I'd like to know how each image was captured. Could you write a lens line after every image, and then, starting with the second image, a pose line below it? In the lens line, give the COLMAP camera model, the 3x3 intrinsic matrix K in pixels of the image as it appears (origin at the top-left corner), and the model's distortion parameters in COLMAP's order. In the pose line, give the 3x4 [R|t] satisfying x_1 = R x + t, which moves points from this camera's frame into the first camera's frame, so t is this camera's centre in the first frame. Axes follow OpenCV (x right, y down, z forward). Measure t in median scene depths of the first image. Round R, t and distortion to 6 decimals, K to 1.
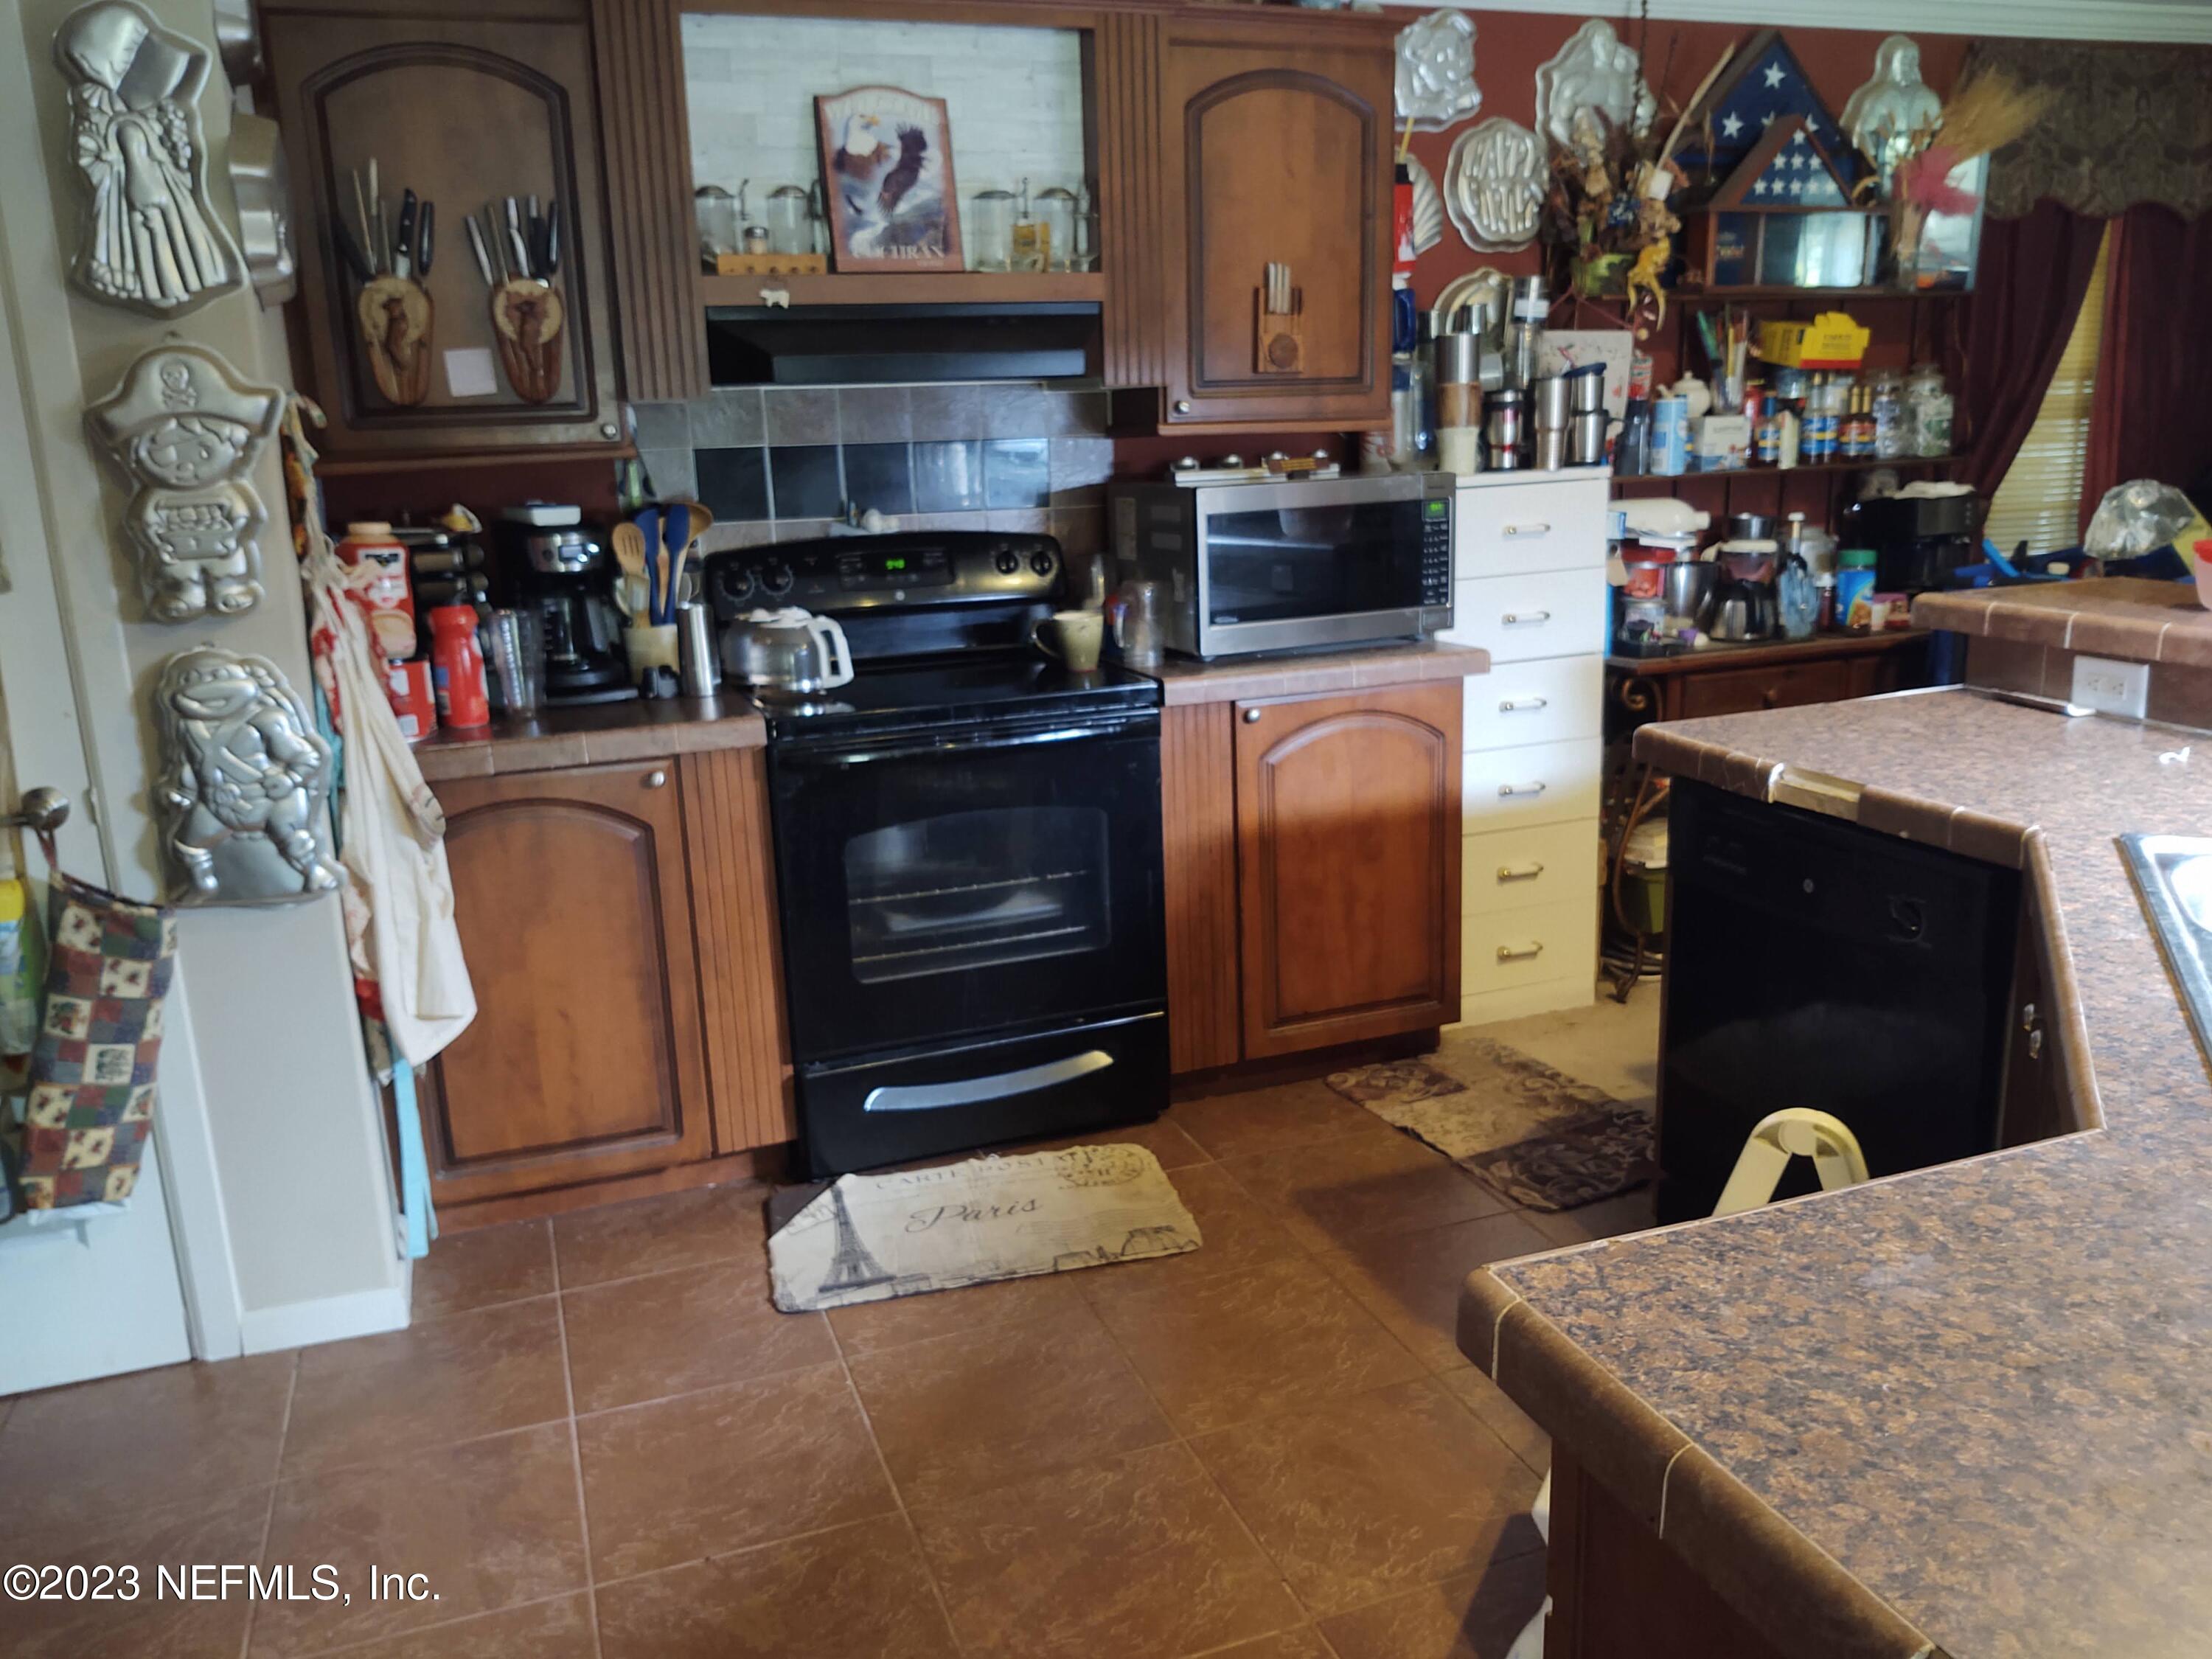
lens RADIAL K [[1695.4, 0, 1121.7], [0, 1695.4, 842.1], [0, 0, 1]] dist [0.064276, -0.107076]
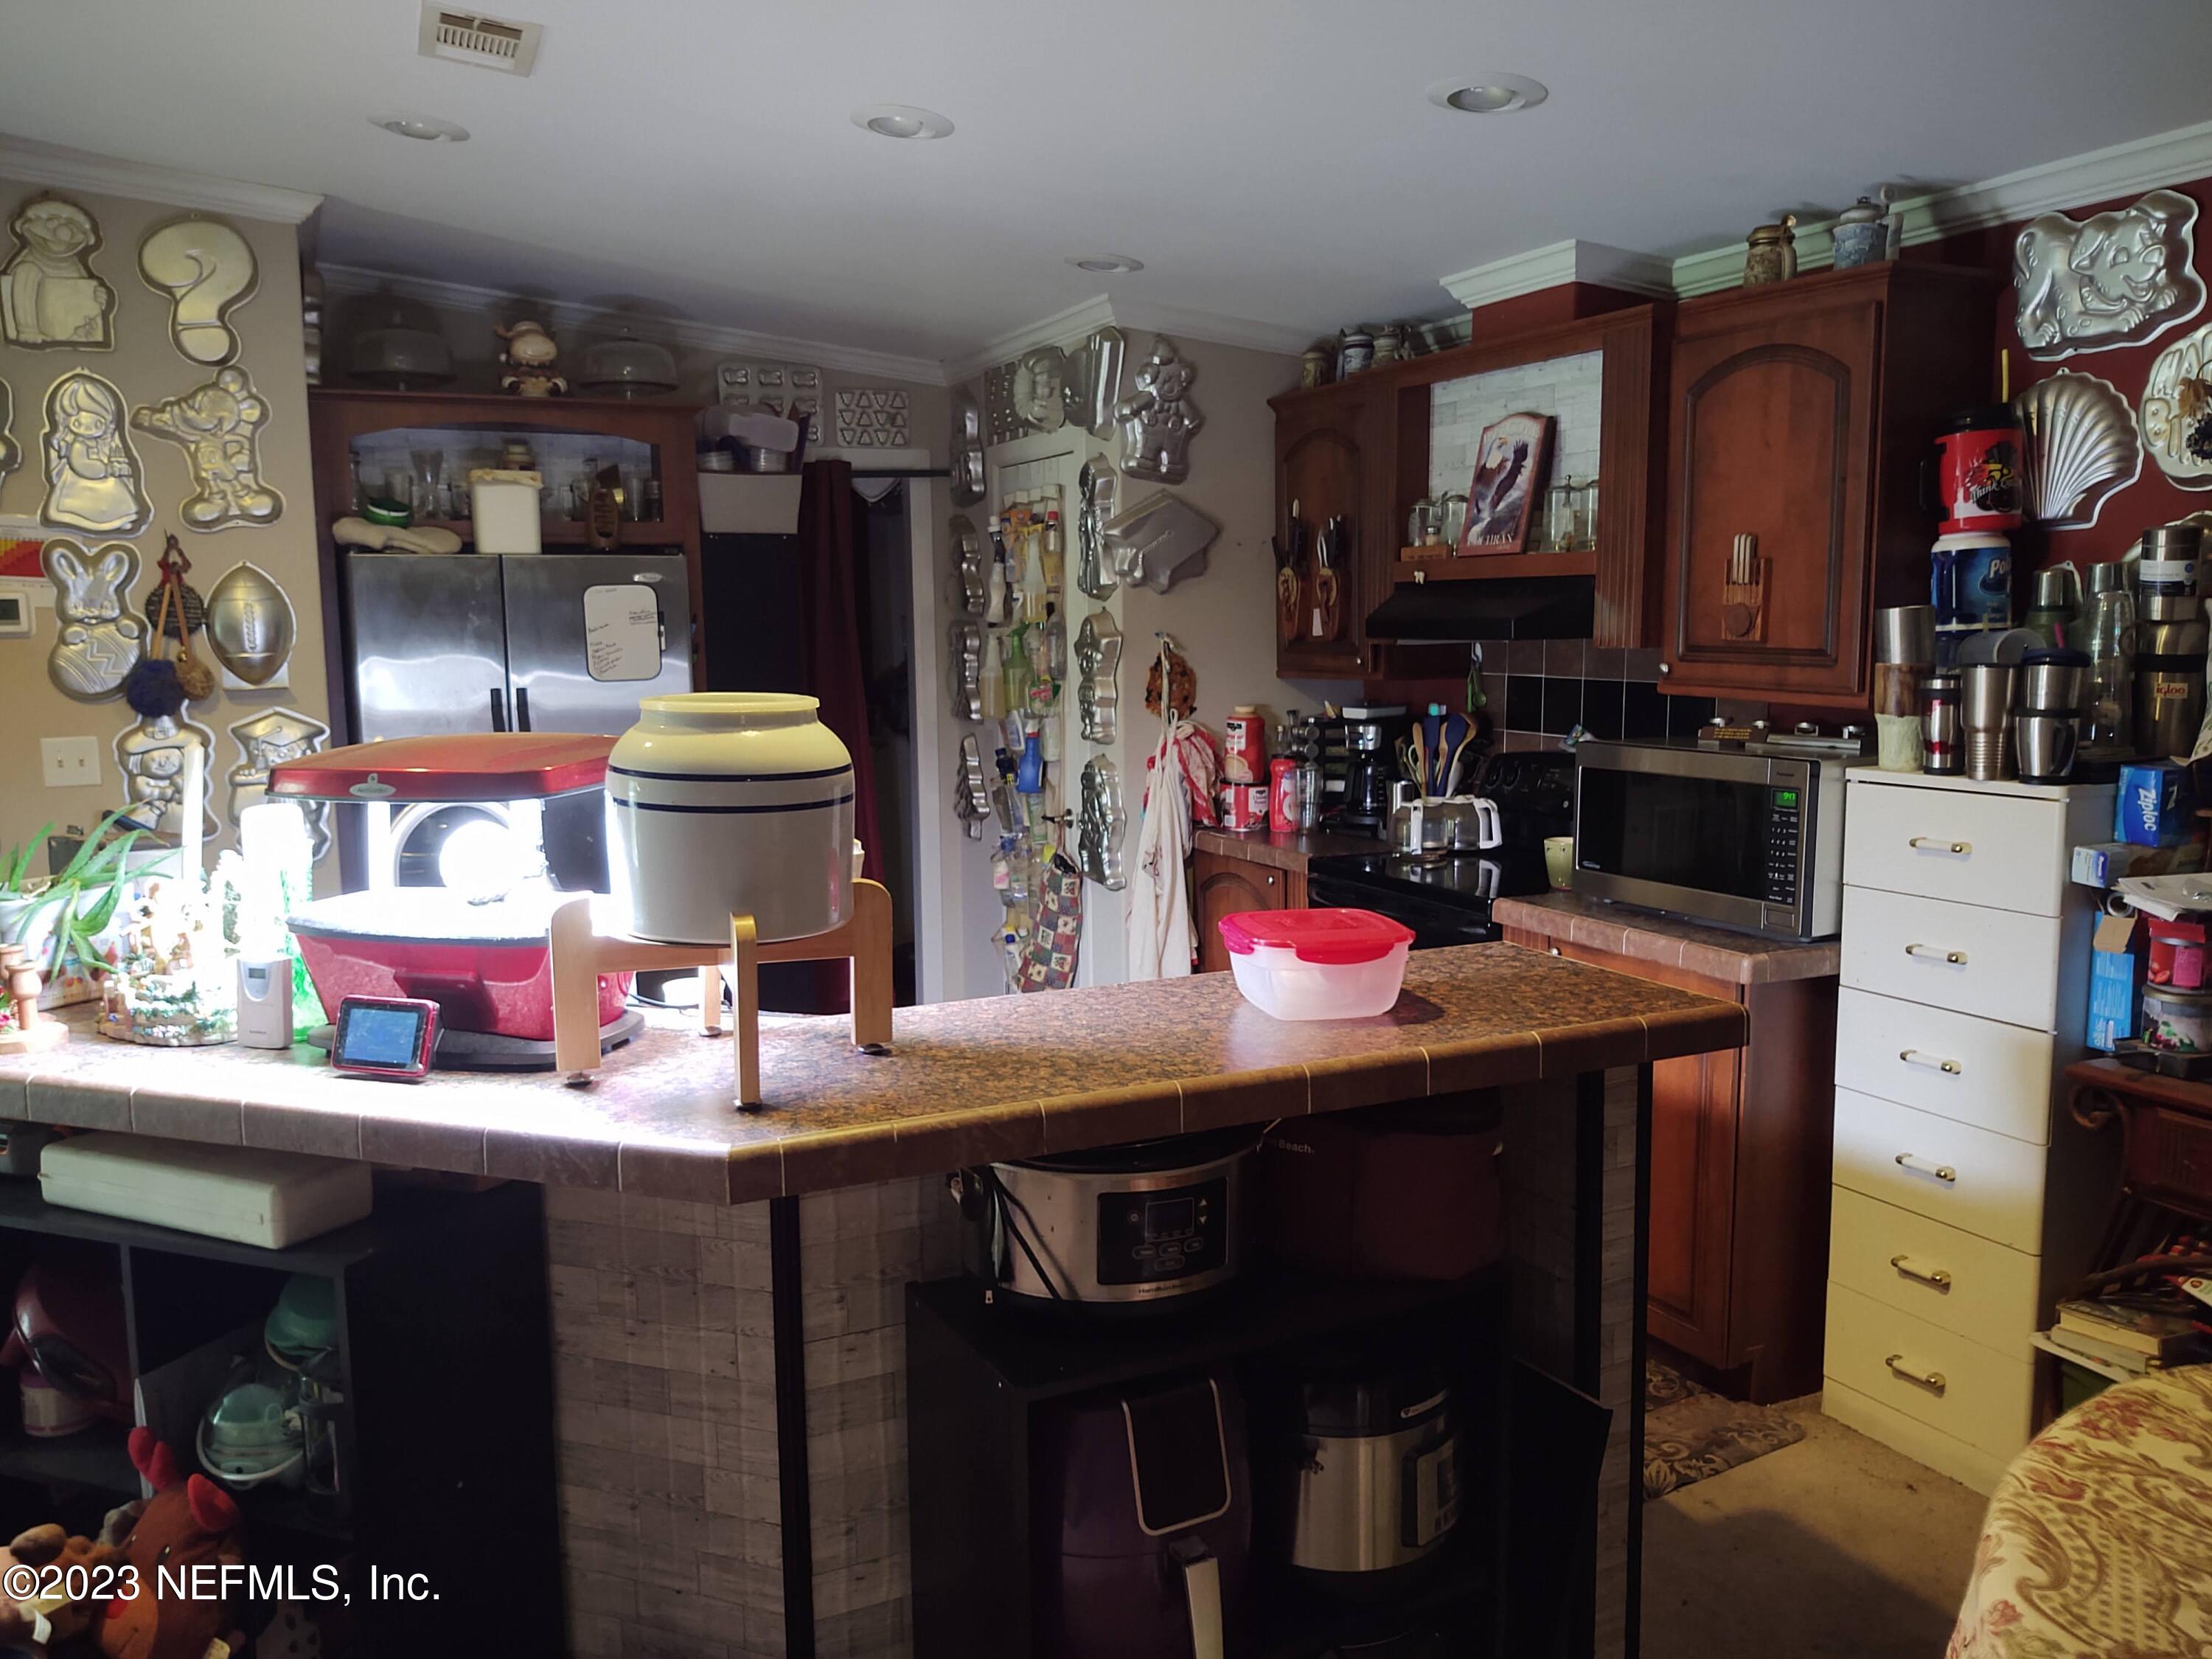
lens RADIAL K [[1695.4, 0, 1121.7], [0, 1695.4, 842.1], [0, 0, 1]] dist [0.064276, -0.107076]
pose [[0.102768, 0.171151, -0.979870, 1.013985], [-0.241100, 0.959997, 0.142394, -0.212338], [0.965044, 0.221614, 0.139921, 0.526401]]
